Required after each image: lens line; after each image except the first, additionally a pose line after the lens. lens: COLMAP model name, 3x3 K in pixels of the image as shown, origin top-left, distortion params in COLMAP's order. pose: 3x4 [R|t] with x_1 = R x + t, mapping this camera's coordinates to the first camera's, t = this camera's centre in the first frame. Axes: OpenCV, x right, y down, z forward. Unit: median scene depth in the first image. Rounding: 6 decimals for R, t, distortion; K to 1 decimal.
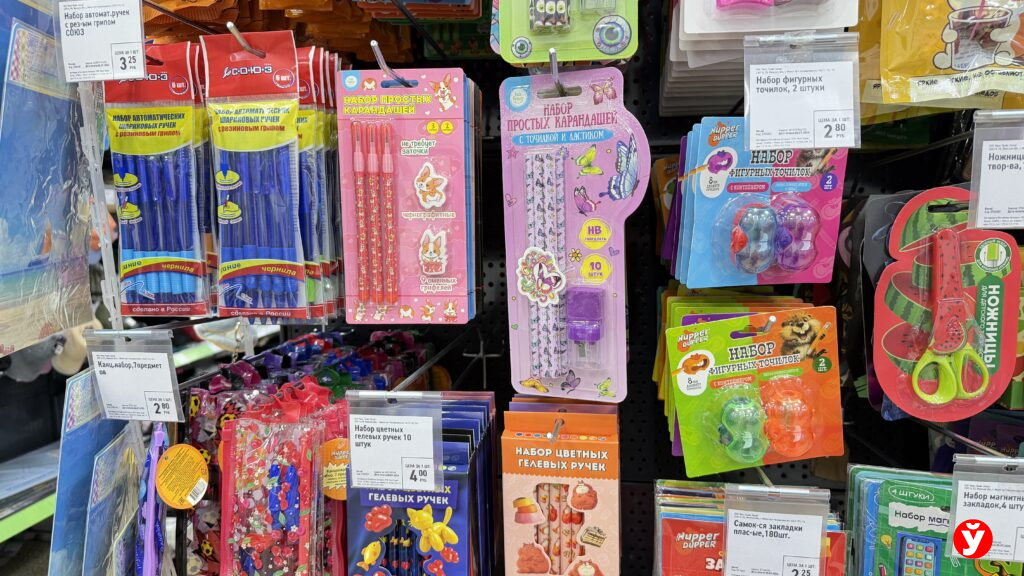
lens RADIAL K [[716.8, 0, 498.0], [0, 716.8, 290.3], [0, 0, 1]] dist [0.064989, -0.088322]
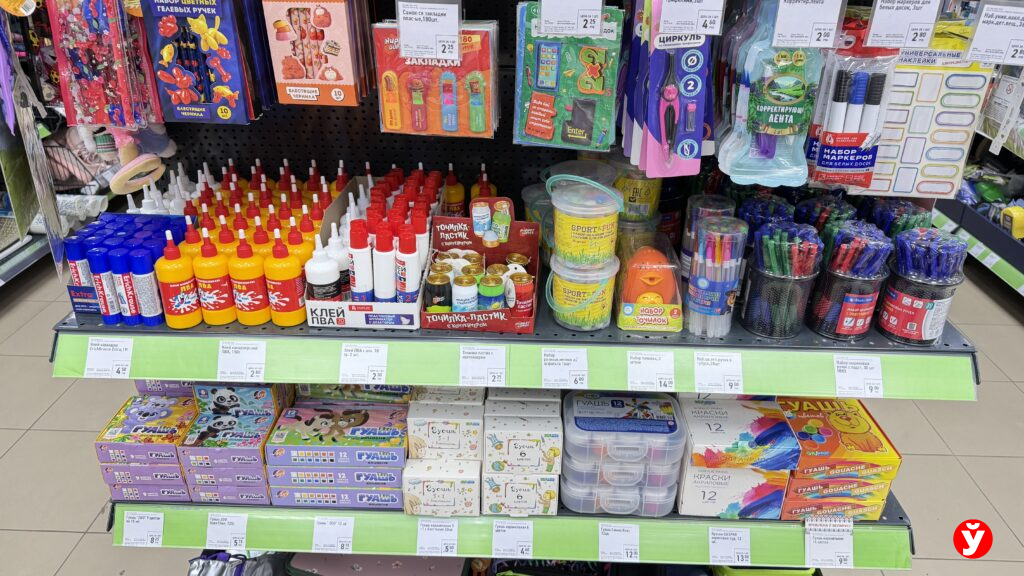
lens RADIAL K [[731.3, 0, 512.0], [0, 731.3, 288.0], [0, 0, 1]] dist [0.058382, -0.089530]
pose [[0.993502, -0.033317, 0.108831, 0.326541], [-0.006773, 0.937195, 0.348740, 0.288753], [-0.113614, -0.347211, 0.930879, -0.589538]]
